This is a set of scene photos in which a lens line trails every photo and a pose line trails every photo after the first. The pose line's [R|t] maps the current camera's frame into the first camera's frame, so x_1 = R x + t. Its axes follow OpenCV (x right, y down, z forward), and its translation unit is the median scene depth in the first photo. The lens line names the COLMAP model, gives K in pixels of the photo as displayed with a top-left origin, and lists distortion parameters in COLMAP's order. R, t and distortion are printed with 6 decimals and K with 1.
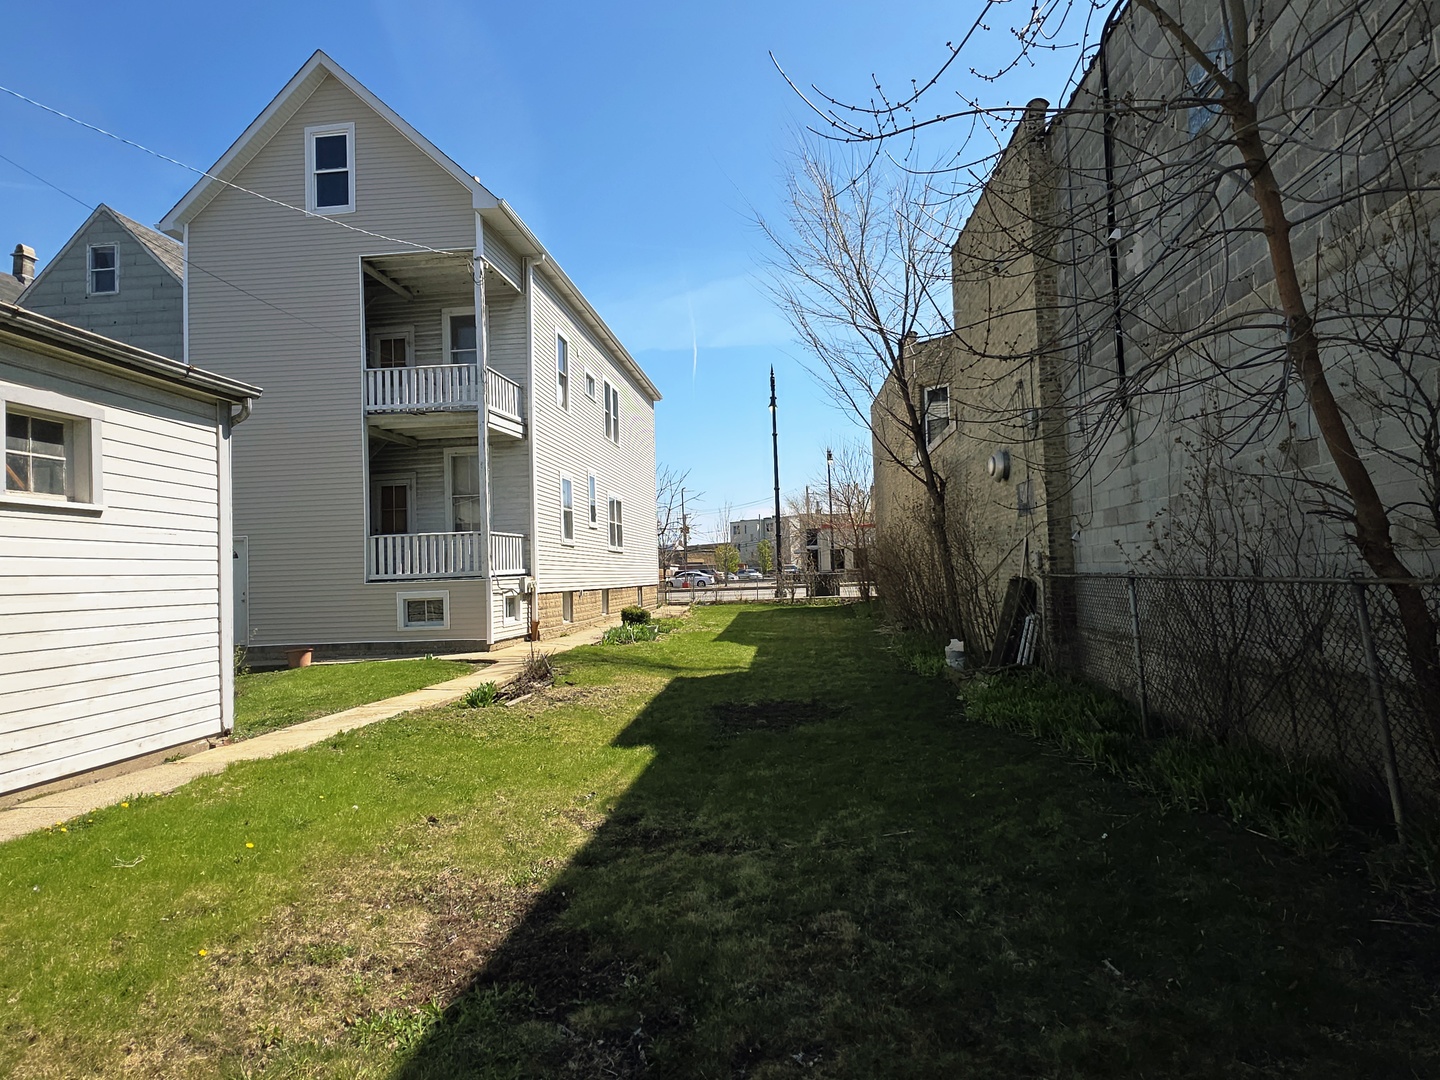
lens RADIAL K [[786.1, 0, 722.7], [0, 786.1, 541.1], [0, 0, 1]] dist [0.007091, -0.004475]
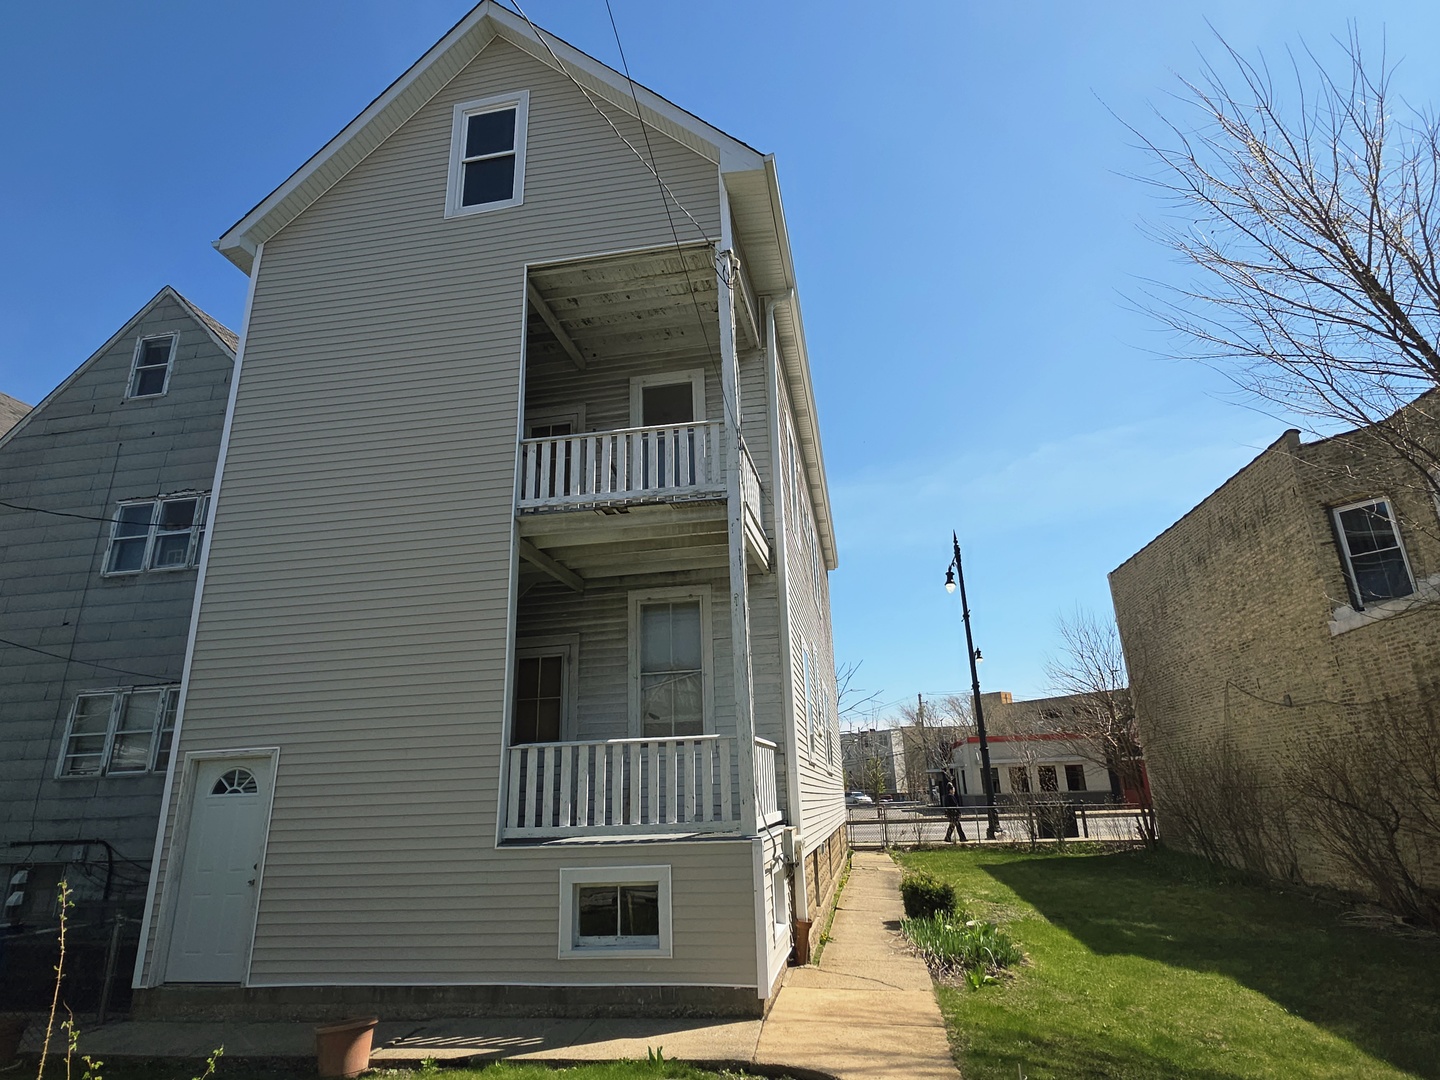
lens RADIAL K [[786.1, 0, 722.7], [0, 786.1, 541.1], [0, 0, 1]] dist [0.007091, -0.004475]
pose [[0.996696, -0.025020, -0.077270, -0.256687], [0.003423, 0.963464, -0.267815, 0.002791], [0.081148, 0.266665, 0.960367, 0.467637]]
